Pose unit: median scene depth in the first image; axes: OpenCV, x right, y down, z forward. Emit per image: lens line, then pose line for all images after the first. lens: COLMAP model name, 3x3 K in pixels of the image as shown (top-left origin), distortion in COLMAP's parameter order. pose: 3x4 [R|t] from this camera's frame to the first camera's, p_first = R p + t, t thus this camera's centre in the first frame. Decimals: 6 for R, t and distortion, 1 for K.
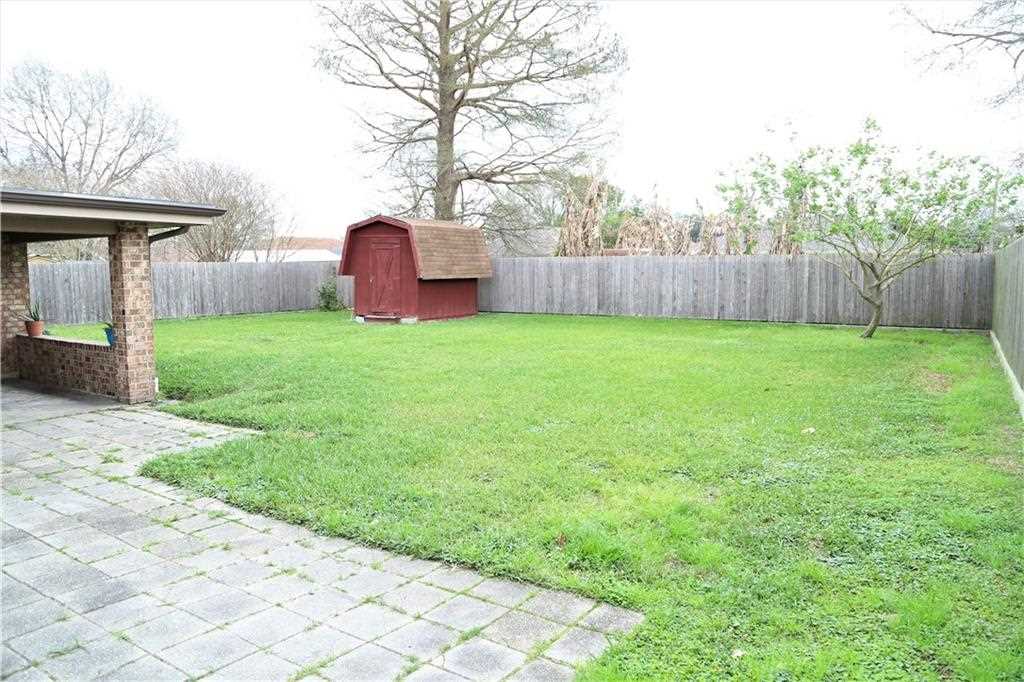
lens RADIAL K [[712.3, 0, 510.8], [0, 712.3, 340.9], [0, 0, 1]] dist [-0.069419, 0.002521]
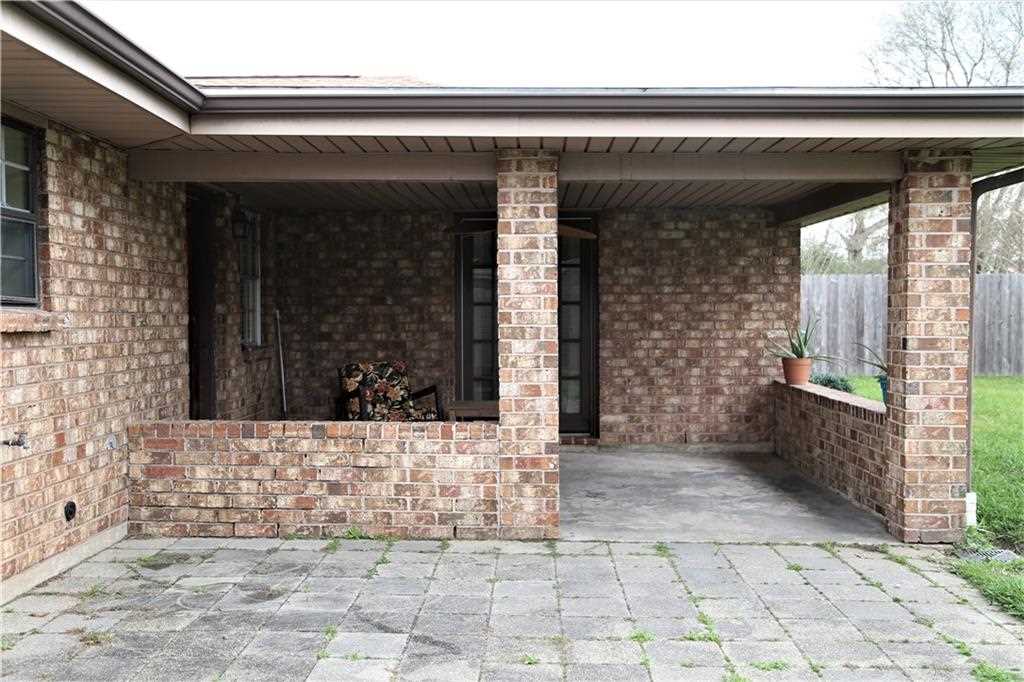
lens RADIAL K [[1052.7, 0, 509.8], [0, 1052.7, 343.4], [0, 0, 1]] dist [0.048412, 0.000000]
pose [[0.539533, 0.031305, -0.841382, -0.095865], [-0.086499, 0.996082, -0.018406, -0.004886], [0.837510, 0.082709, 0.540127, 0.380153]]
